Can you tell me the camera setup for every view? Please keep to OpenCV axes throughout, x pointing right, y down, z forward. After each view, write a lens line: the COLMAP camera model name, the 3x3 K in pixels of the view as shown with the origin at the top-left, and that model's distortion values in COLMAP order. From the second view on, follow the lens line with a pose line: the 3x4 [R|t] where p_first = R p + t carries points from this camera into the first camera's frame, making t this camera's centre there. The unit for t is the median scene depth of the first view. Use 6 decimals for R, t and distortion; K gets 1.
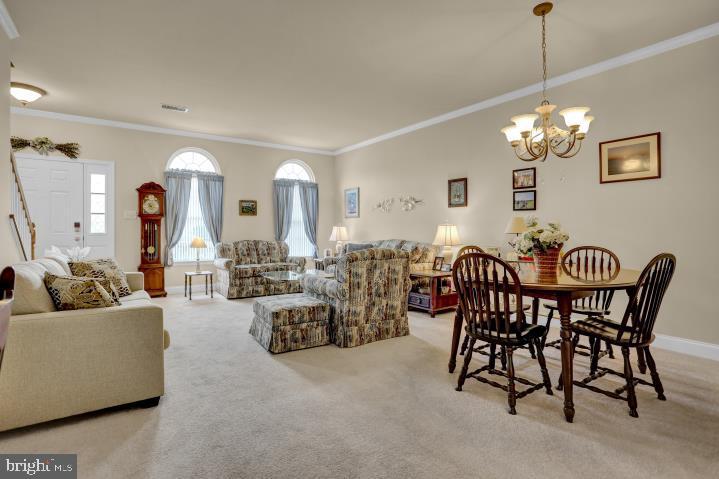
lens RADIAL K [[355.7, 0, 356.4], [0, 355.7, 233.4], [0, 0, 1]] dist [-0.068584, 0.028019]
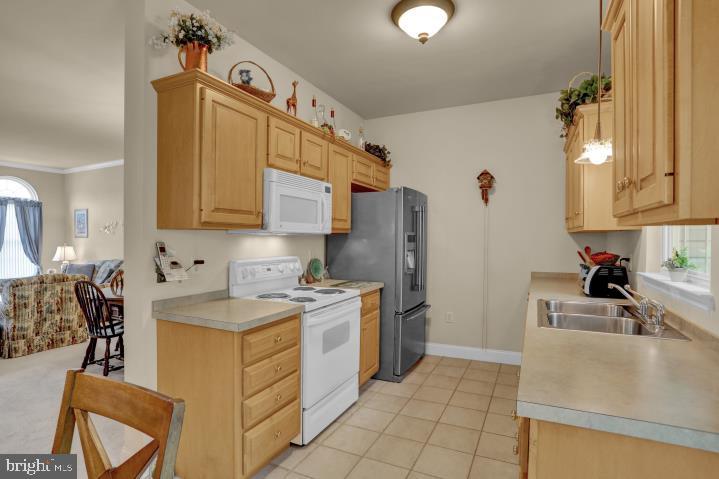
lens RADIAL K [[362.6, 0, 358.1], [0, 362.6, 247.8], [0, 0, 1]] dist [-0.060512, 0.022707]
pose [[0.880450, -0.011711, 0.473994, 0.341776], [0.001446, 0.999757, 0.022015, -0.058663], [-0.474136, -0.018698, 0.880253, -0.454393]]
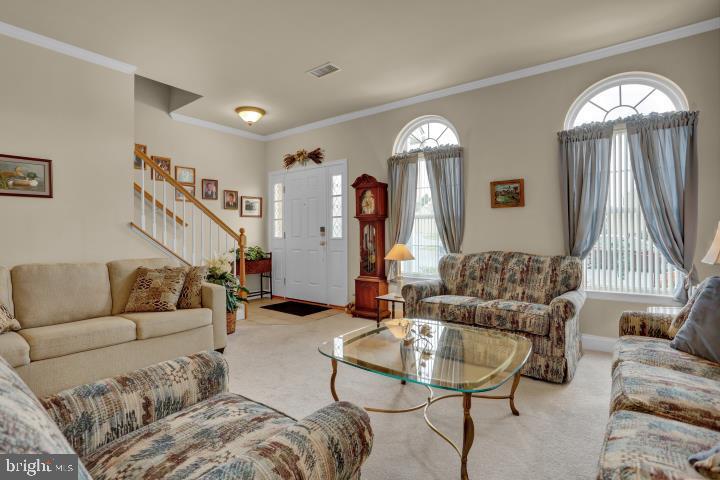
lens RADIAL K [[356.2, 0, 356.9], [0, 356.2, 233.9], [0, 0, 1]] dist [-0.068584, 0.028019]
pose [[0.281225, 0.000428, -0.959642, 0.243069], [0.000836, 0.999999, 0.000691, -0.013673], [0.959641, -0.000996, 0.281225, 0.933338]]
